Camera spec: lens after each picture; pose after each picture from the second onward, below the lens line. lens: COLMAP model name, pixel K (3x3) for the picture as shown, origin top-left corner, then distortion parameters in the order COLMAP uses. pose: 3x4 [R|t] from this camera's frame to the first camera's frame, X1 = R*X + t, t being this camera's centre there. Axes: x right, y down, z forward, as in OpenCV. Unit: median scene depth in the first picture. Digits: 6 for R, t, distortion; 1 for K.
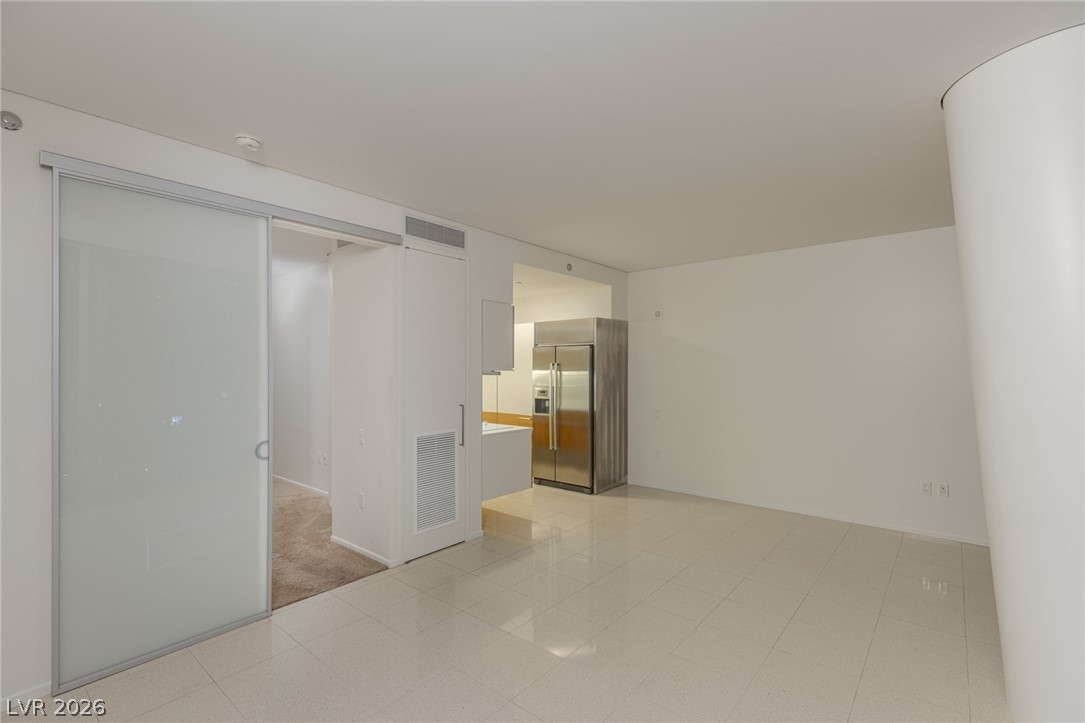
lens RADIAL K [[489.6, 0, 551.8], [0, 489.6, 366.5], [0, 0, 1]] dist [0.007621, -0.001187]
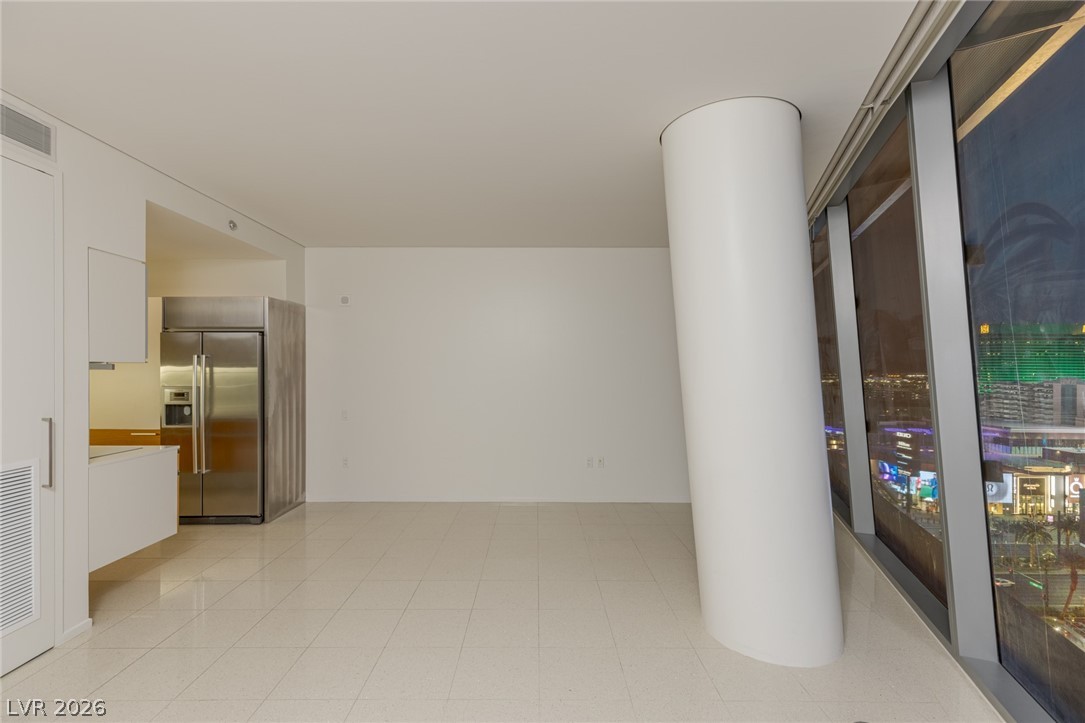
lens RADIAL K [[489.6, 0, 541.0], [0, 489.6, 369.4], [0, 0, 1]] dist [0.007621, -0.001187]
pose [[0.769607, -0.001517, 0.638516, -0.073949], [-0.002974, 0.999978, 0.005960, 0.009128], [-0.638511, -0.006485, 0.769586, 0.114453]]
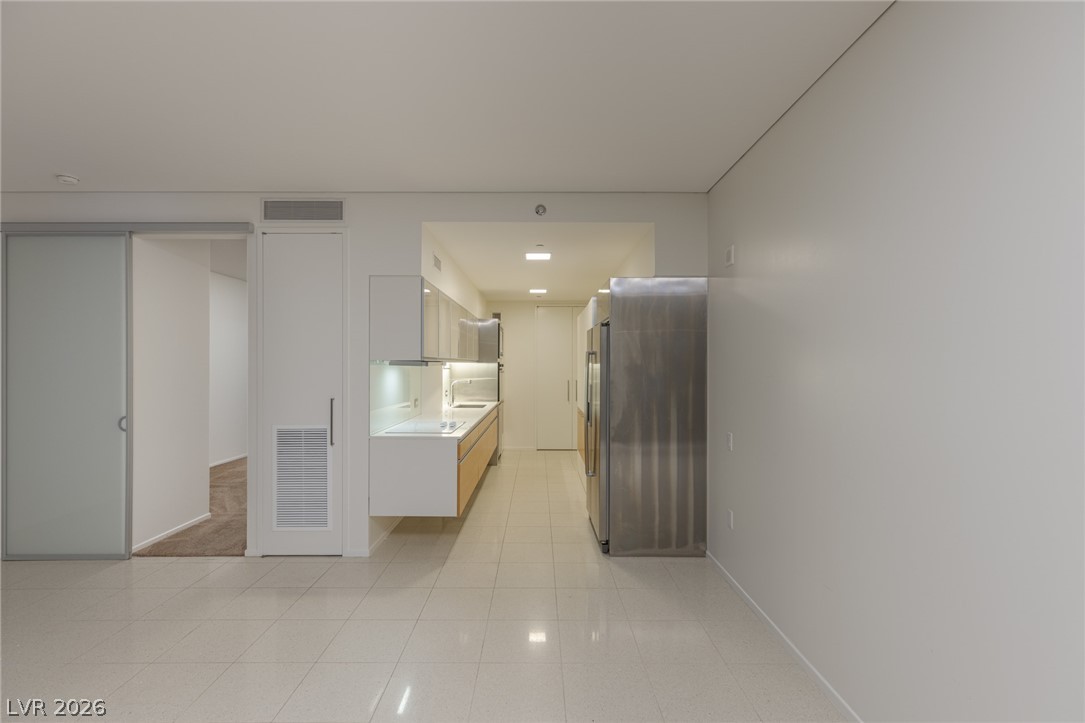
lens RADIAL K [[489.6, 0, 537.3], [0, 489.6, 362.0], [0, 0, 1]] dist [0.007621, -0.001187]
pose [[0.630519, -0.002678, -0.776169, 0.512965], [0.001244, 0.999996, -0.002440, 0.010472], [0.776173, 0.000573, 0.630520, 0.513731]]
